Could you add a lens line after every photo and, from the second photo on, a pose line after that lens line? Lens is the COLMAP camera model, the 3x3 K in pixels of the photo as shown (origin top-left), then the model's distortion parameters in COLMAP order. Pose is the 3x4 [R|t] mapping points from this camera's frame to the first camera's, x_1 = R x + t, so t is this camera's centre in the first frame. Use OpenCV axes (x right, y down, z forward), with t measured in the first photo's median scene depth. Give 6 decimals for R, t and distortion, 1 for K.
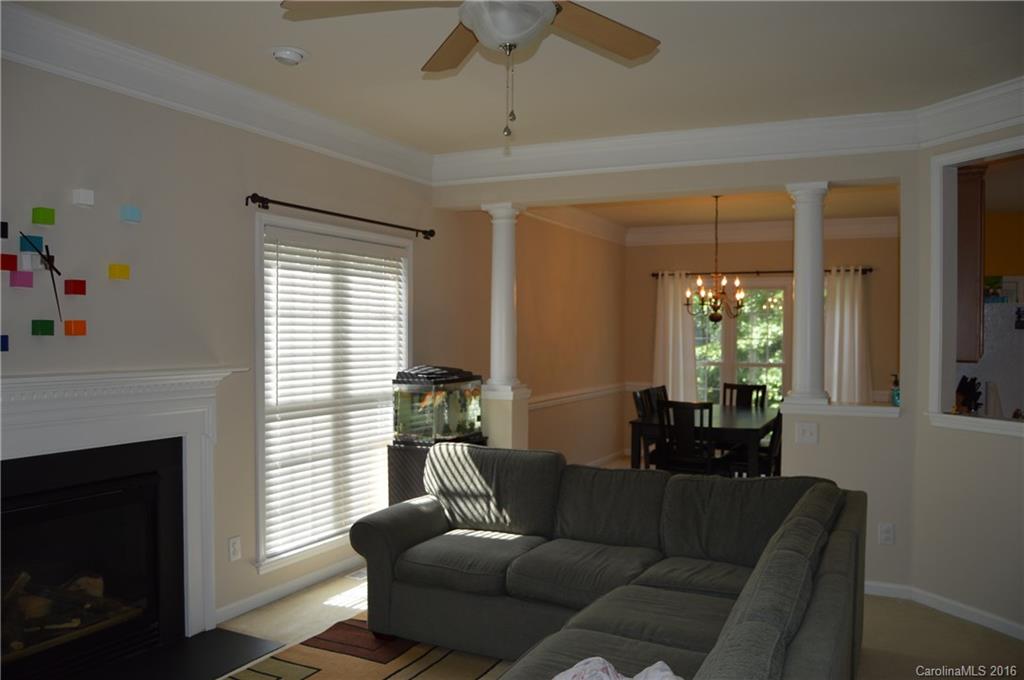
lens RADIAL K [[822.6, 0, 513.4], [0, 822.6, 343.9], [0, 0, 1]] dist [-0.011156, -0.006583]
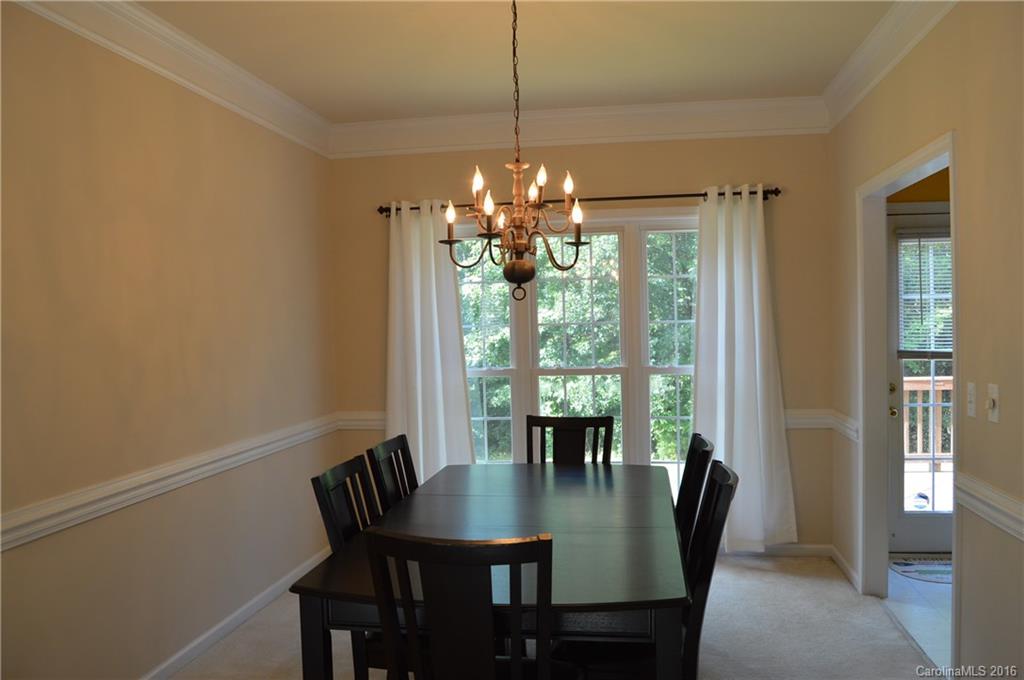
lens RADIAL K [[822.6, 0, 514.2], [0, 822.6, 340.8], [0, 0, 1]] dist [-0.011156, -0.006583]
pose [[0.957457, -0.039584, 0.285847, 0.109621], [0.037656, 0.999216, 0.012242, -0.004838], [-0.286107, -0.000957, 0.958197, 0.528257]]
